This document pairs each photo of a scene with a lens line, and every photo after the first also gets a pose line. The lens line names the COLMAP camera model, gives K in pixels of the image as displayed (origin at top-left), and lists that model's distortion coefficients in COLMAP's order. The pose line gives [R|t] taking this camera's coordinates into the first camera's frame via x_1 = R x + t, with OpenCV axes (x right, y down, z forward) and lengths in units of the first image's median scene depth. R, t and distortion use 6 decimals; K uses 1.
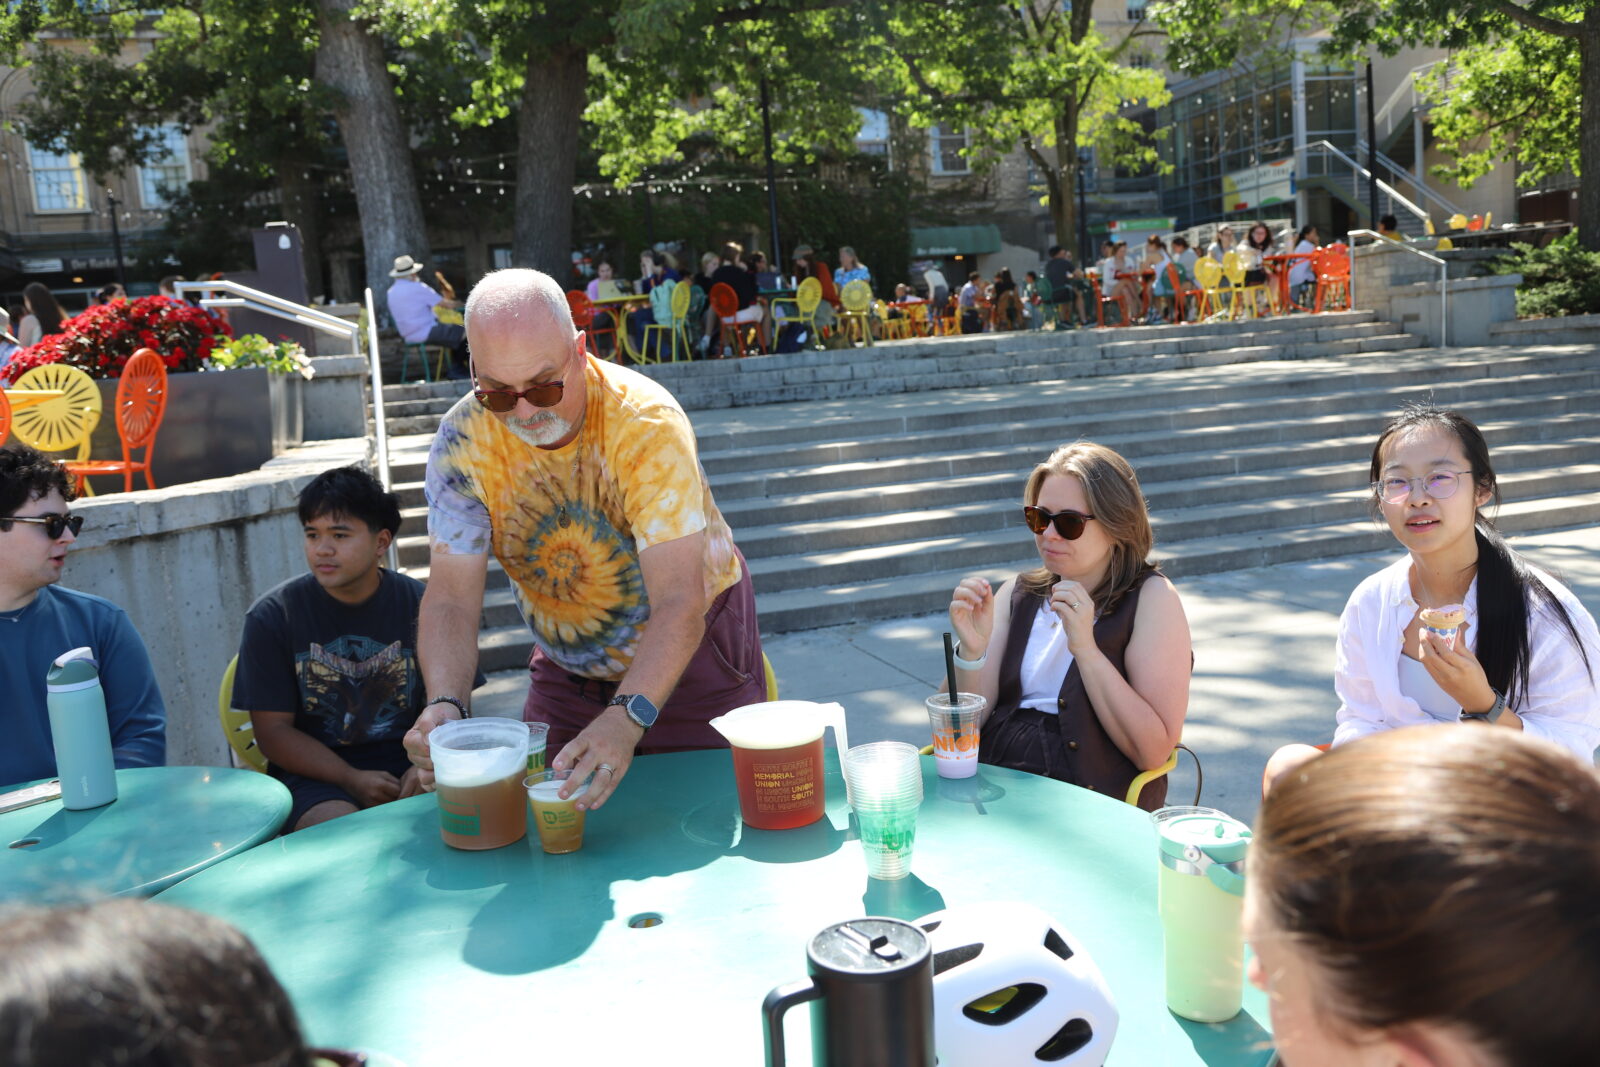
lens RADIAL K [[1408.6, 0, 798.7], [0, 1408.6, 538.3], [0, 0, 1]] dist [-0.051340, 0.108368]
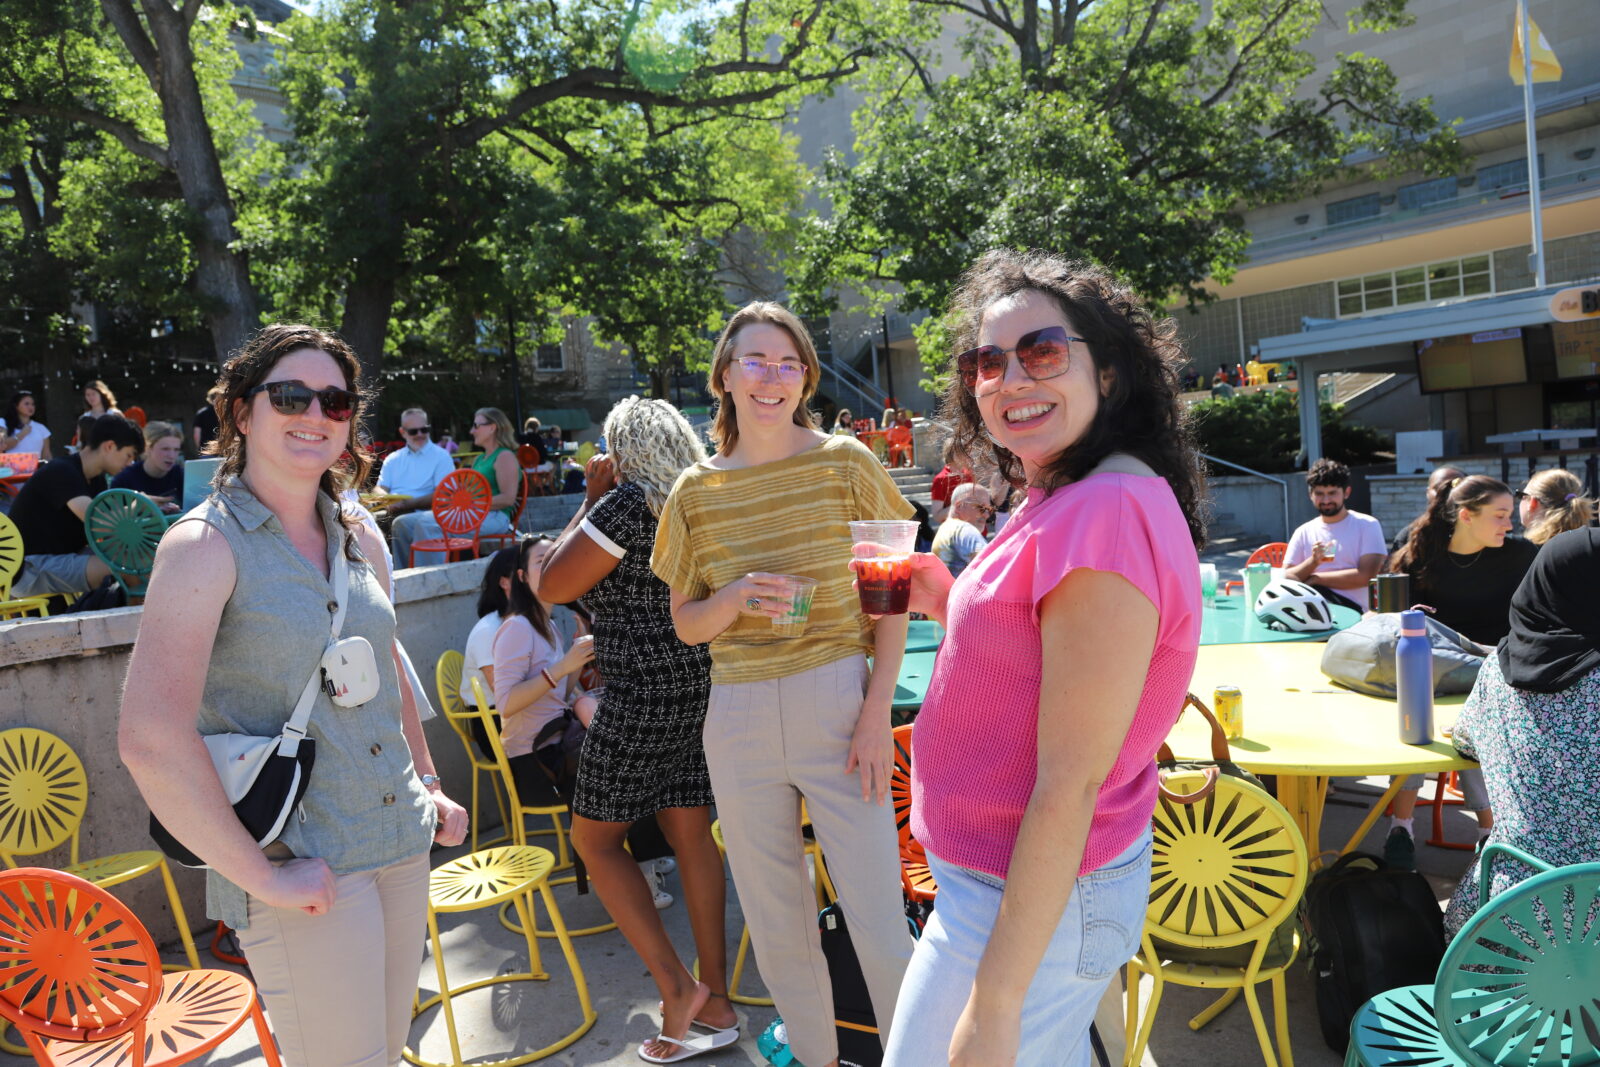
lens RADIAL K [[1101.7, 0, 800.0], [0, 1101.7, 533.5], [0, 0, 1]] dist [-0.155816, 0.141594]
pose [[0.929808, -0.014717, 0.367751, -0.134082], [0.054648, 0.993645, -0.098404, 0.020308], [-0.363965, 0.111593, 0.924703, -0.073748]]
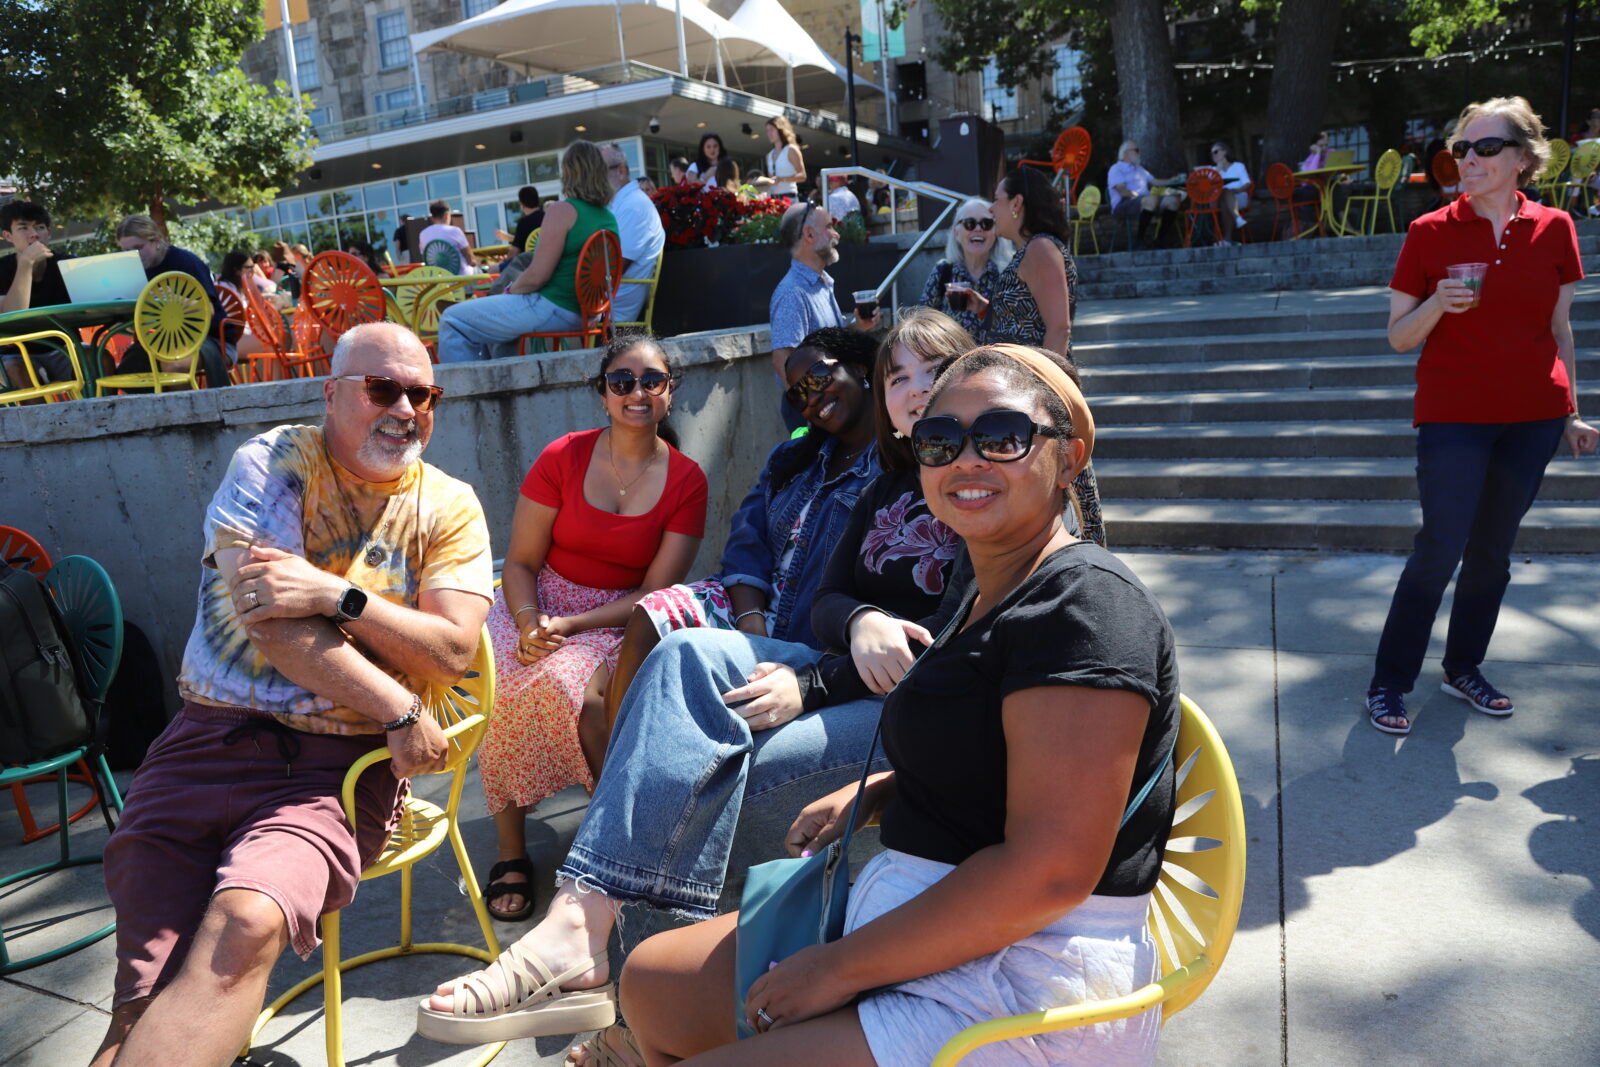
lens RADIAL K [[1110.2, 0, 797.7], [0, 1110.2, 534.3], [0, 0, 1]] dist [-0.117701, 0.068165]
pose [[0.765730, 0.153723, -0.624521, 0.068382], [-0.060845, 0.983976, 0.167600, -0.012857], [0.640277, -0.090337, 0.762813, 0.098470]]
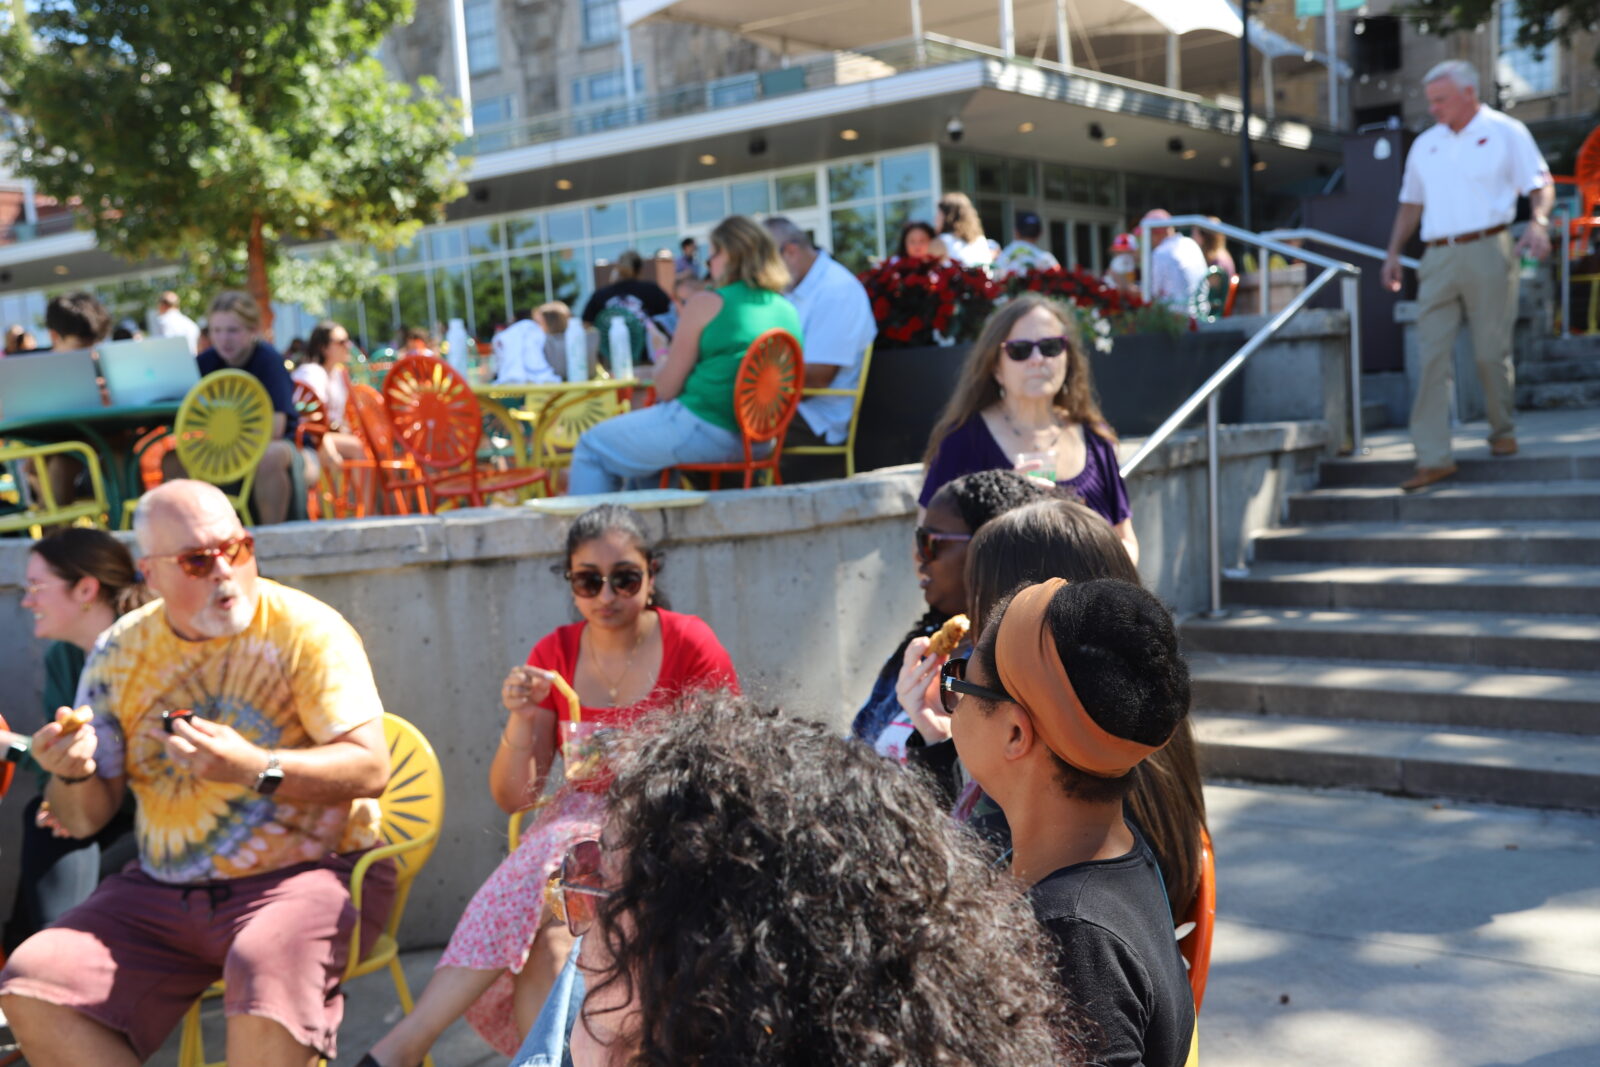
lens RADIAL K [[1699.4, 0, 806.4], [0, 1699.4, 536.0], [0, 0, 1]] dist [-0.000799, 0.220327]
pose [[0.602806, 0.105490, -0.790883, 0.097305], [-0.082114, 0.994160, 0.070017, -0.020827], [0.793651, 0.022736, 0.607949, 0.096936]]
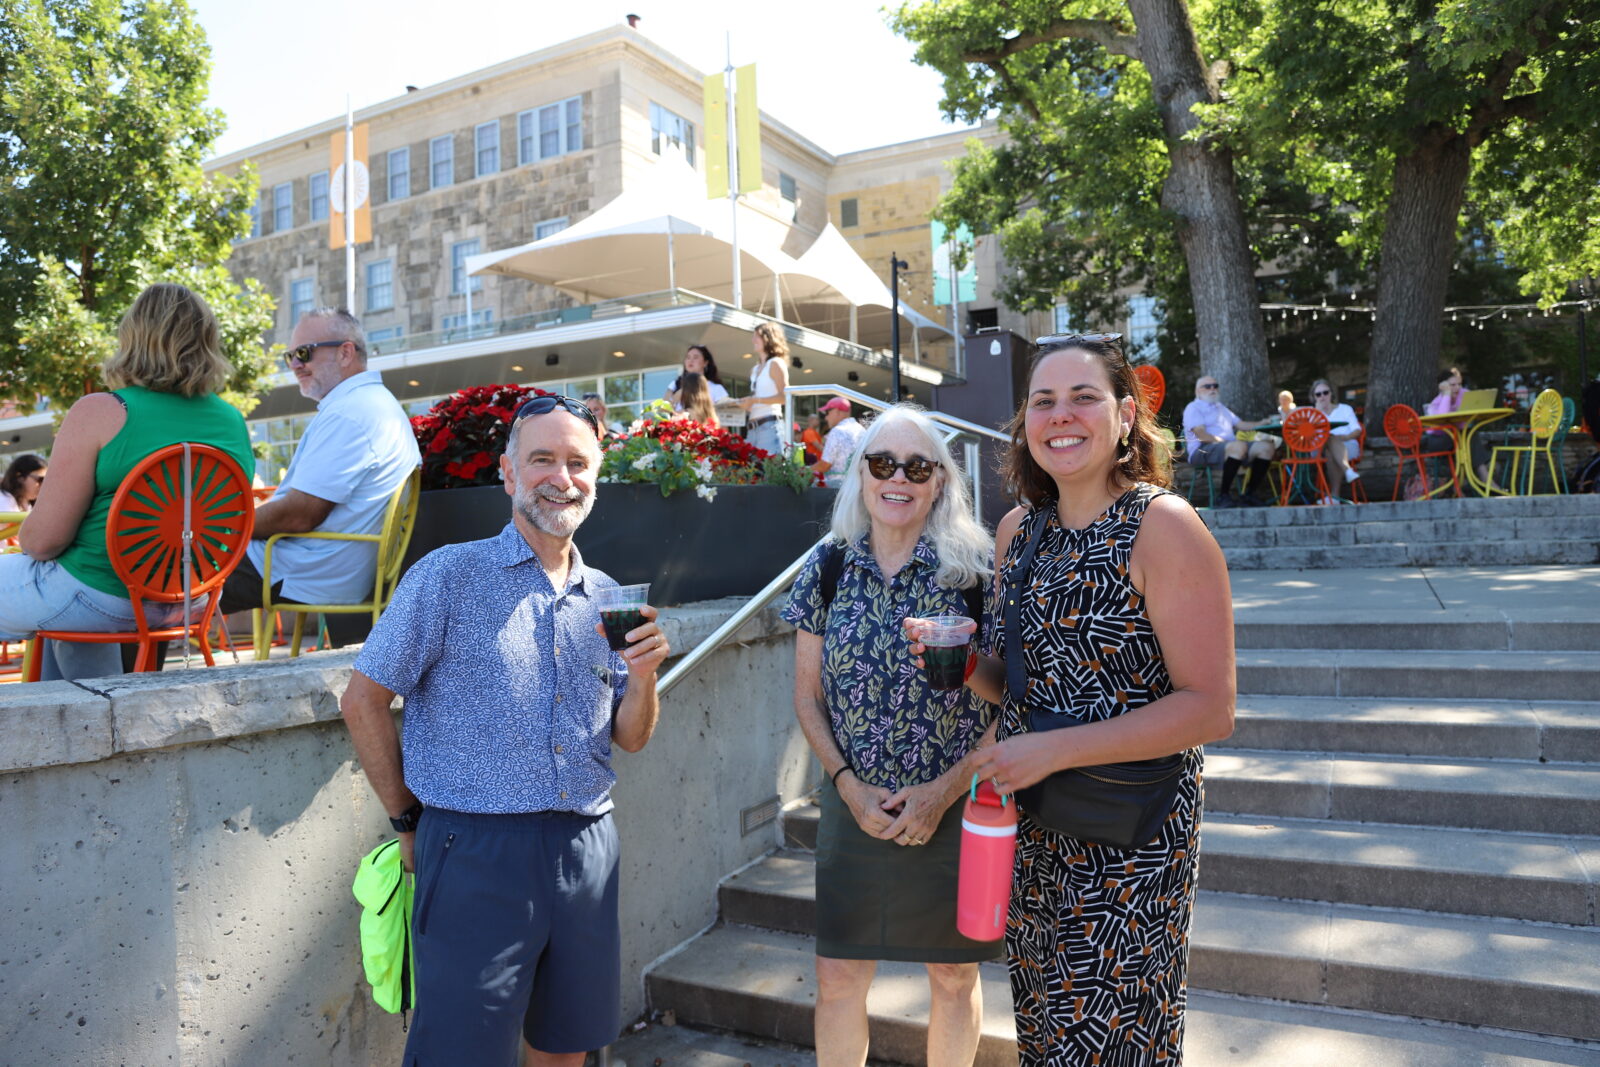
lens RADIAL K [[1110.2, 0, 797.7], [0, 1110.2, 534.3], [0, 0, 1]] dist [-0.117701, 0.068165]
pose [[0.717089, 0.052372, -0.695011, 0.018901], [-0.107432, 0.993561, -0.035975, -0.026624], [0.688652, 0.100464, 0.718098, 0.206506]]
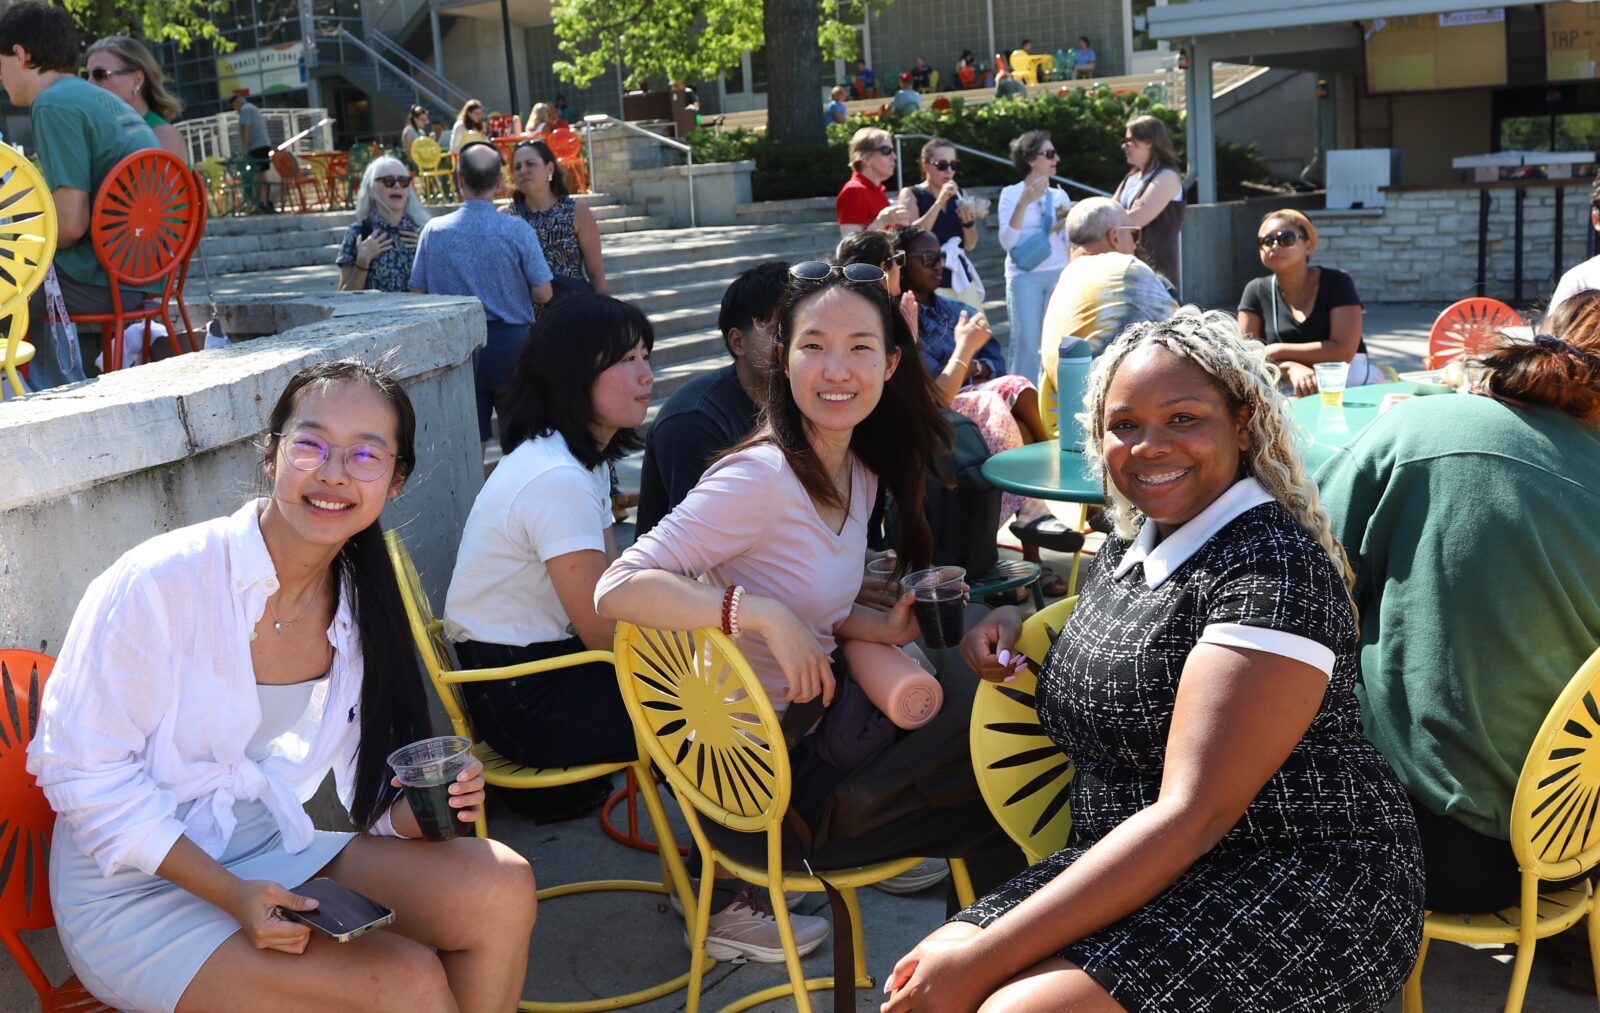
lens RADIAL K [[1569.8, 0, 800.0], [0, 1569.8, 506.5], [0, 0, 1]] dist [-0.045426, 0.007242]
pose [[0.773083, -0.099835, 0.626399, -0.166962], [0.084856, 0.994937, 0.053846, 0.013540], [-0.628603, 0.011526, 0.777641, -0.005279]]
